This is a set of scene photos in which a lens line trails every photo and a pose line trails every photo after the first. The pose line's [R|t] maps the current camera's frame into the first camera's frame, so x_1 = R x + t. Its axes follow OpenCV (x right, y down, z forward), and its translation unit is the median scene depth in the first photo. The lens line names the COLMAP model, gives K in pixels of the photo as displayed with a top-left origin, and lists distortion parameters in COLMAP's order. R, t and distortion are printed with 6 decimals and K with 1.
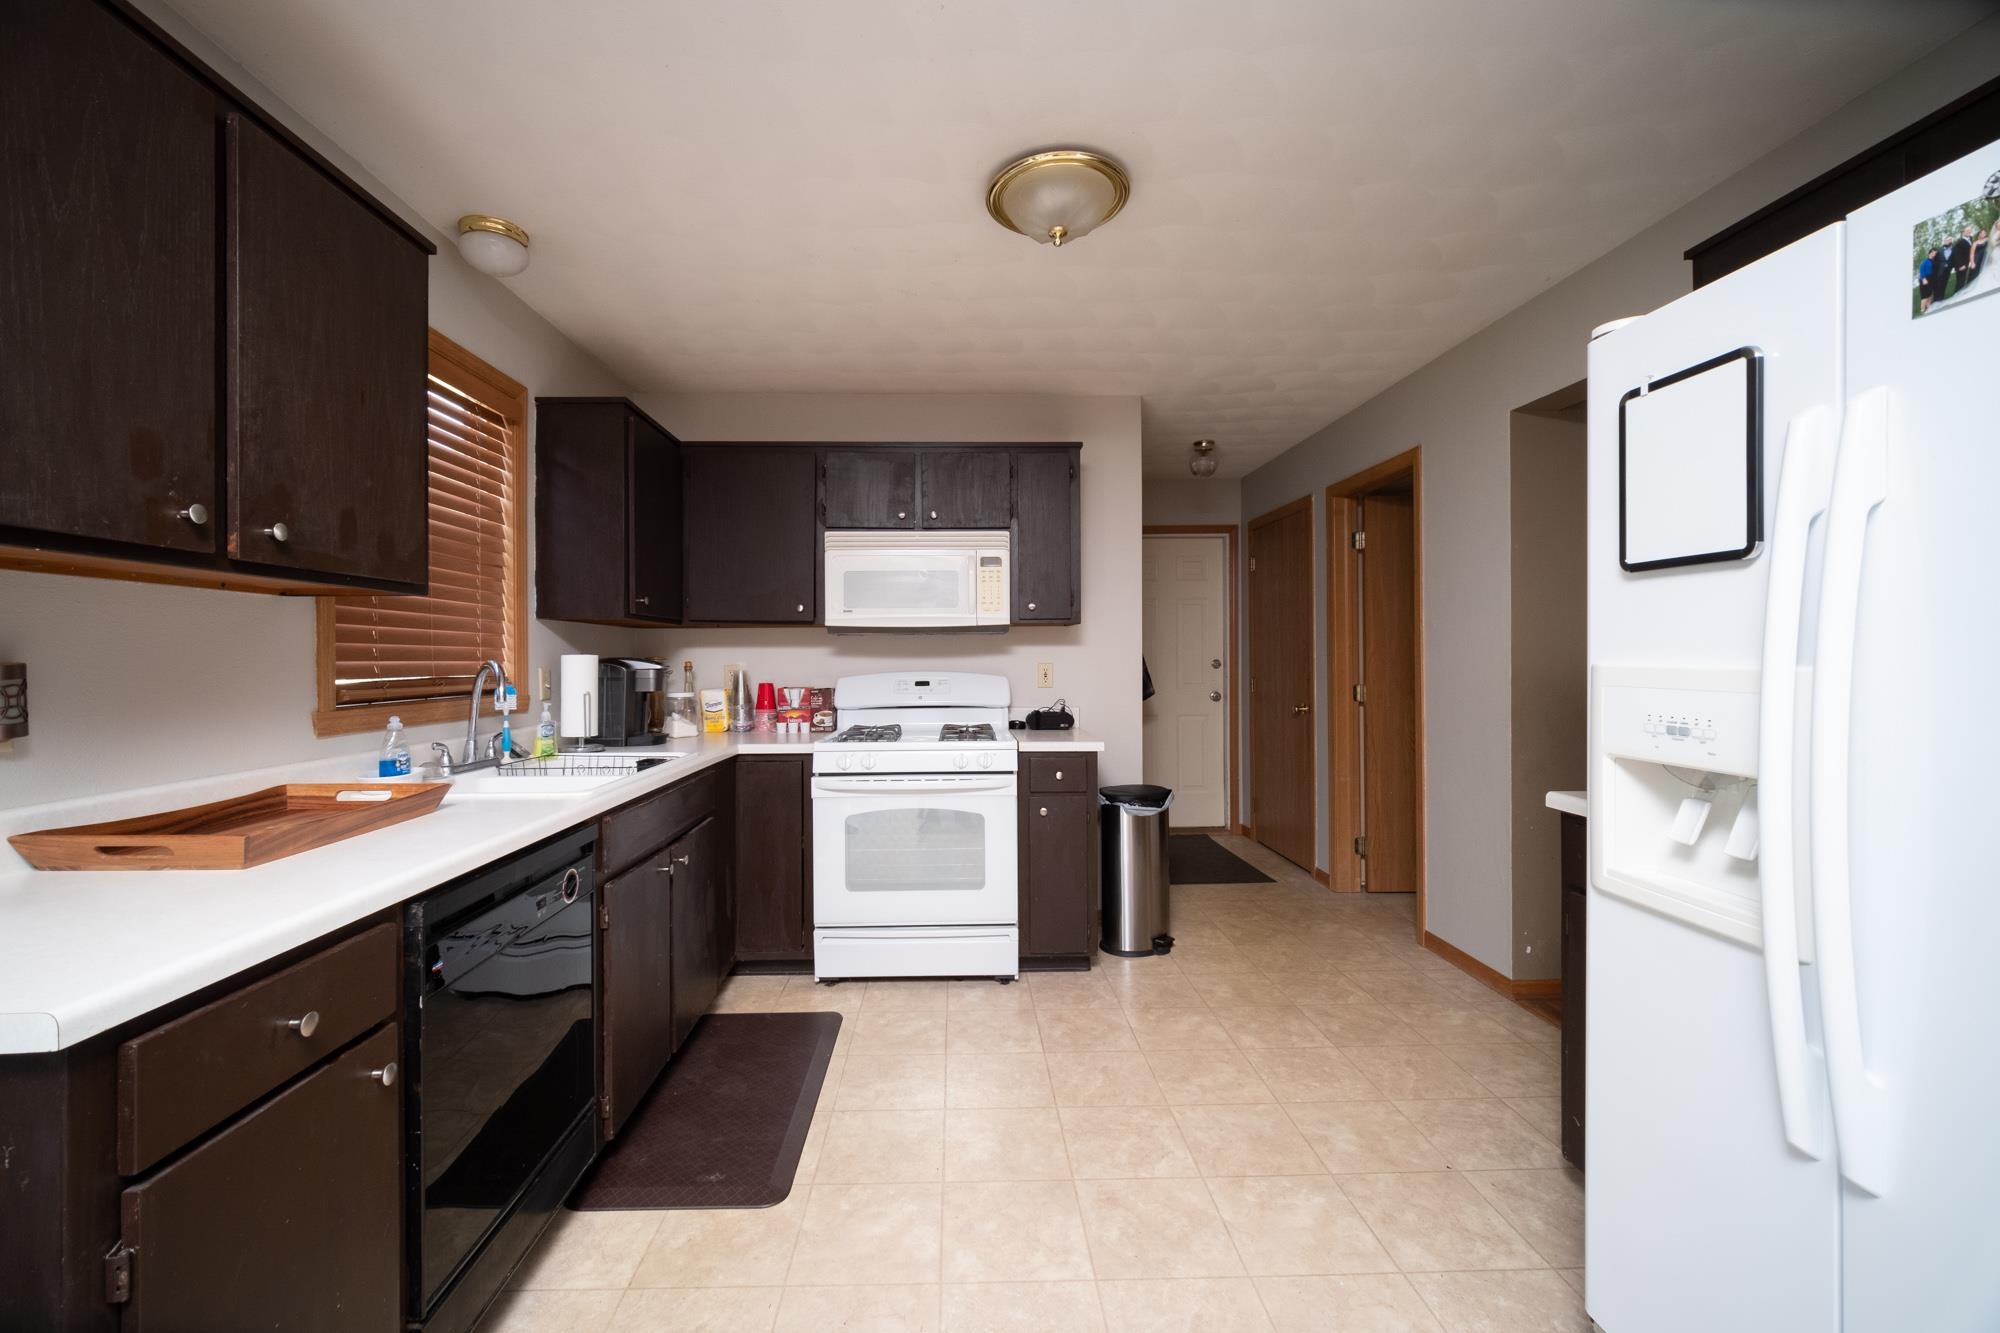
lens RADIAL K [[803.1, 0, 996.5], [0, 803.1, 668.3], [0, 0, 1]] dist [0.000167, -0.000172]
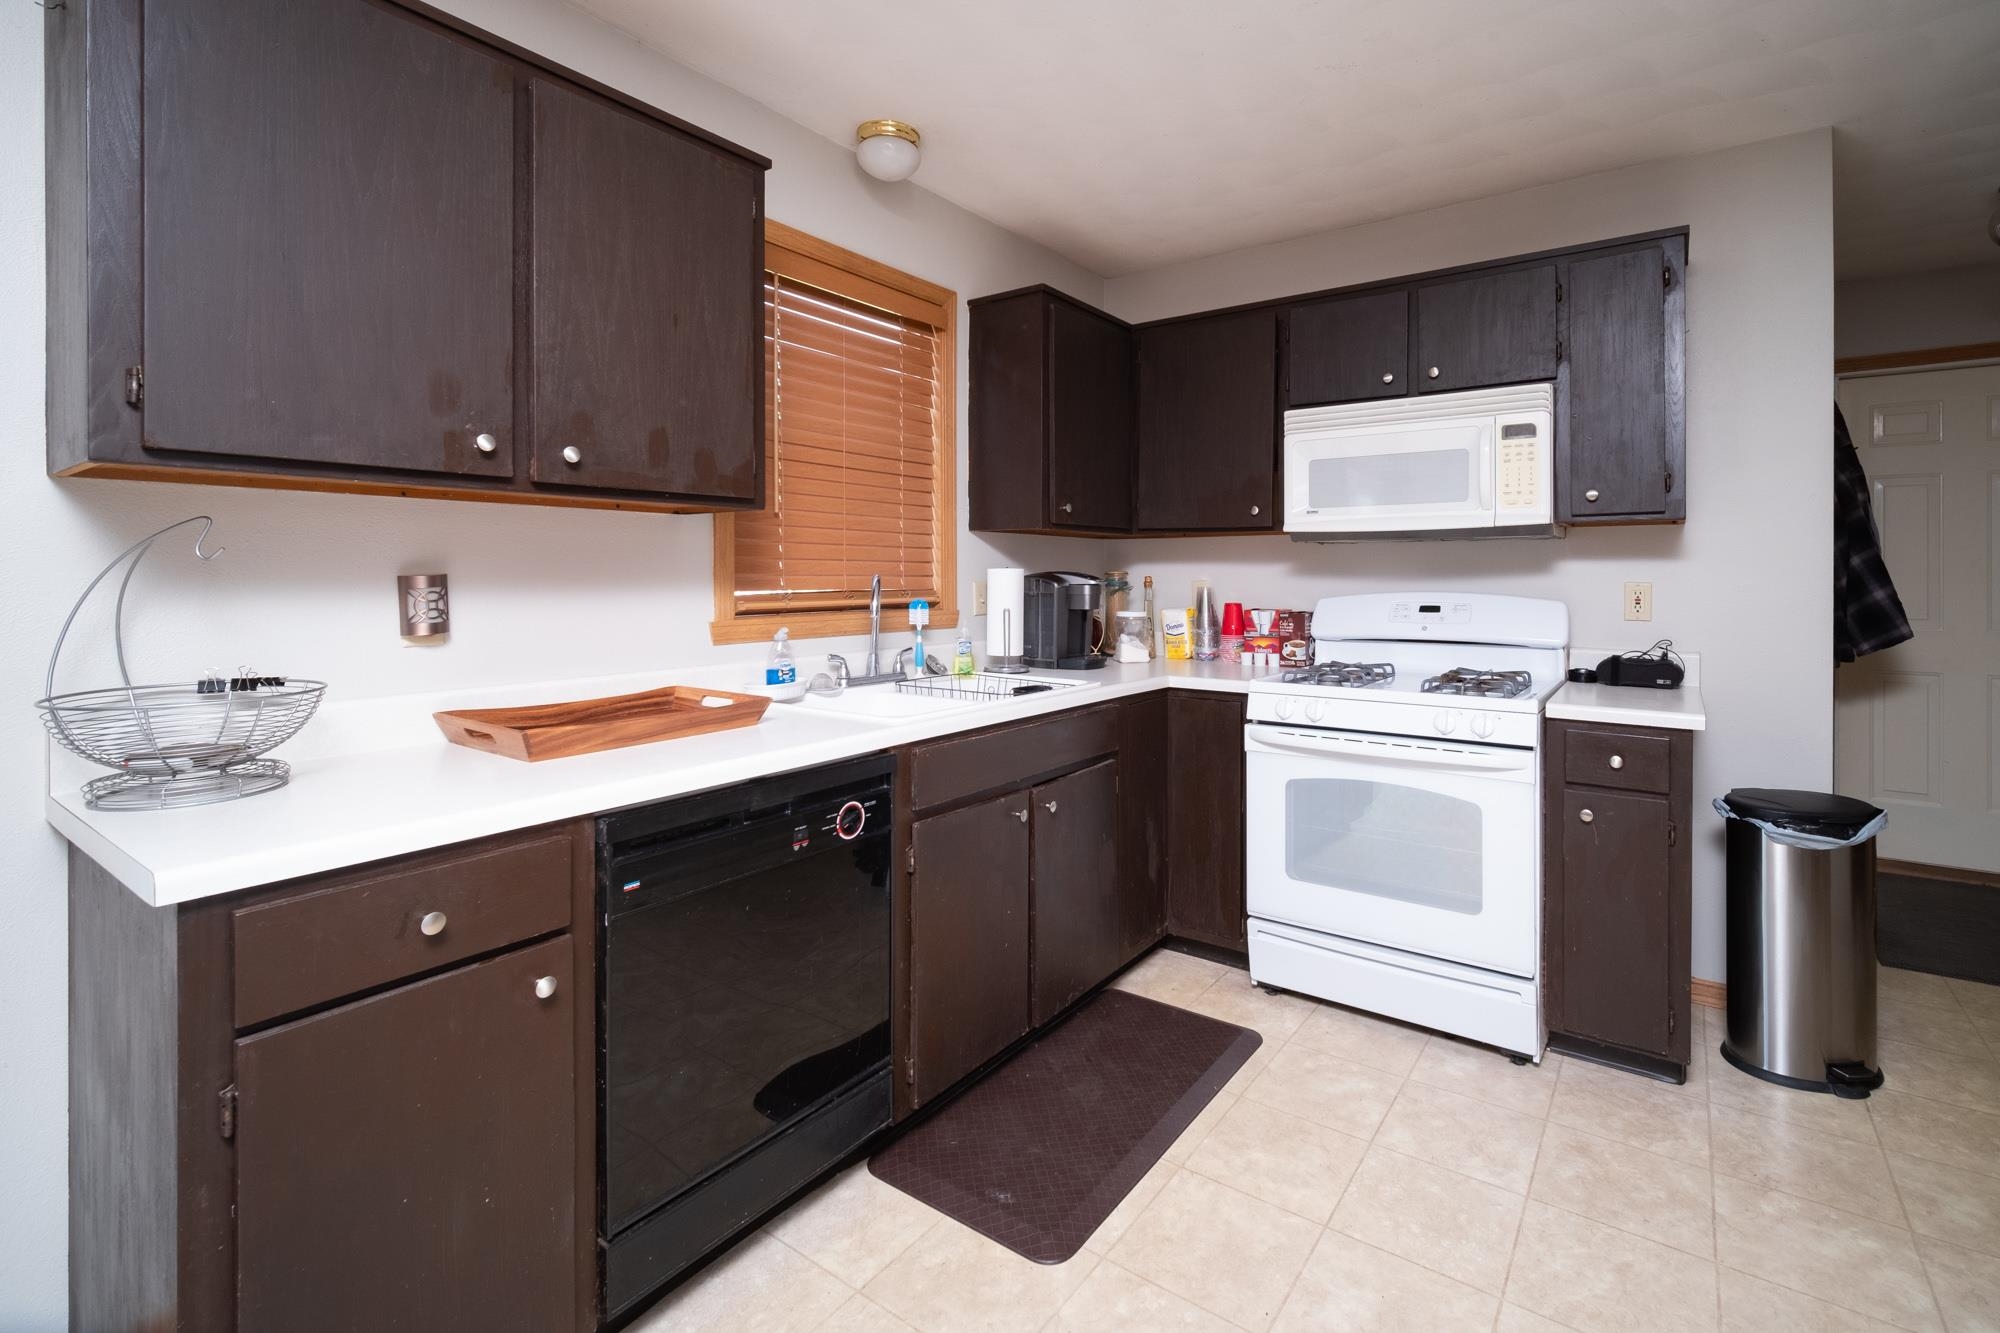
lens RADIAL K [[915.6, 0, 1081.3], [0, 915.6, 583.9], [0, 0, 1]] dist [-0.002162, -0.000795]
pose [[0.805417, 0.012398, -0.592580, 0.168499], [-0.012363, 0.999915, 0.004117, -0.003829], [0.592580, 0.004010, 0.805501, 0.177687]]
